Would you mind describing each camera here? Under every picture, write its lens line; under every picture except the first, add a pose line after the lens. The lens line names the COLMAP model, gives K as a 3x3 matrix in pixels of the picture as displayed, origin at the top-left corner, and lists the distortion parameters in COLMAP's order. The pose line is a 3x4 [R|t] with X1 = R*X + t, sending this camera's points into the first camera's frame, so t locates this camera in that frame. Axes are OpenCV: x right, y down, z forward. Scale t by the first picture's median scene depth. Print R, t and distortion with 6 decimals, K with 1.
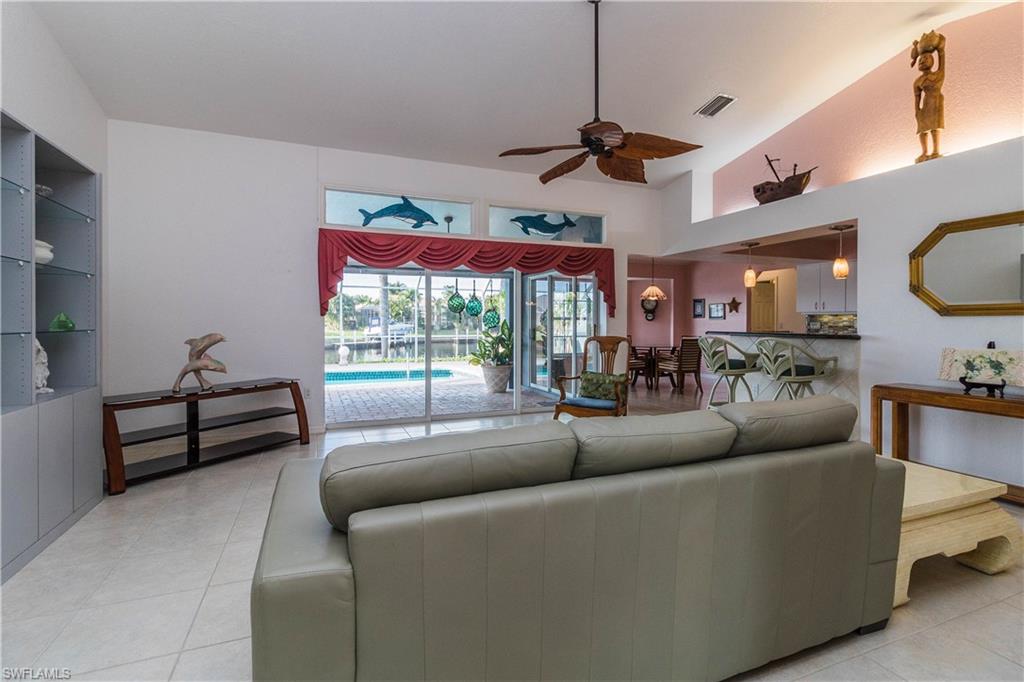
lens RADIAL K [[474.3, 0, 498.2], [0, 474.3, 318.9], [0, 0, 1]] dist [0.006334, -0.004490]
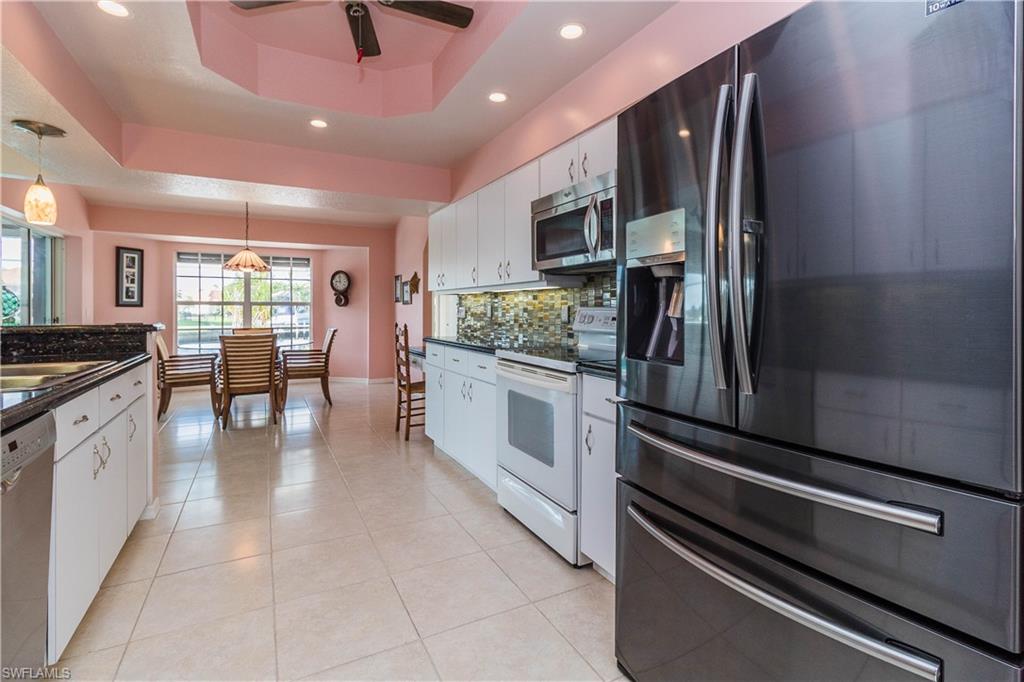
lens RADIAL K [[474.3, 0, 505.5], [0, 474.3, 309.5], [0, 0, 1]] dist [0.006334, -0.004490]
pose [[0.992961, -0.000268, 0.118442, 0.536815], [-0.000408, 0.999984, 0.005690, 0.004670], [-0.118441, -0.005698, 0.992945, 0.288250]]
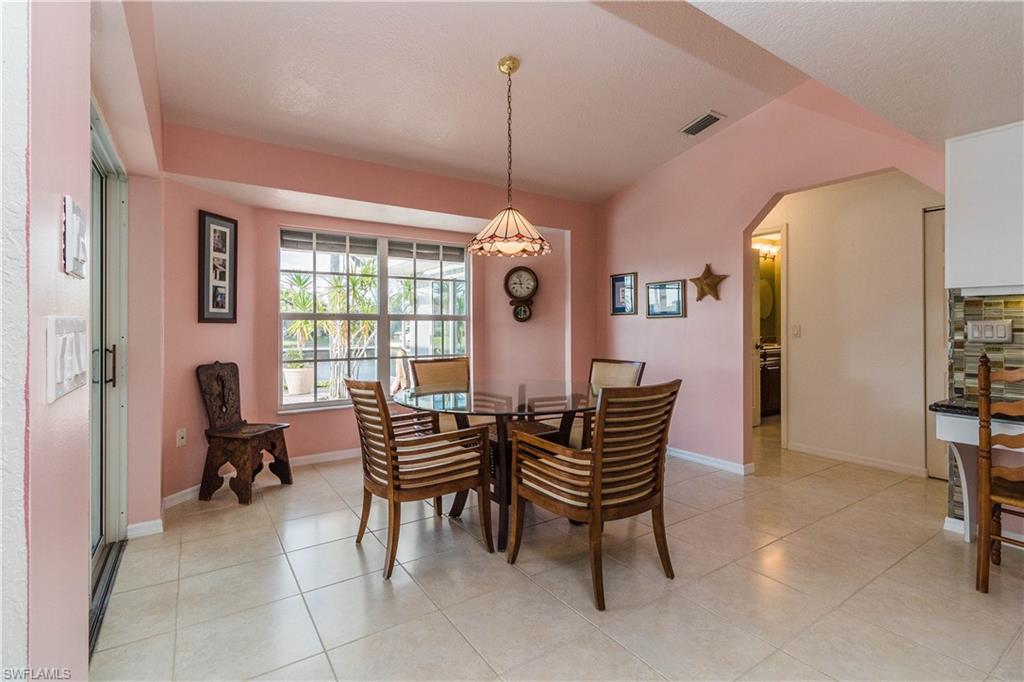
lens RADIAL K [[474.3, 0, 503.4], [0, 474.3, 316.7], [0, 0, 1]] dist [0.006334, -0.004490]
pose [[0.978159, -0.000244, 0.207857, 0.228440], [0.003552, 0.999873, -0.015537, 0.006504], [-0.207827, 0.015936, 0.978036, 0.615255]]
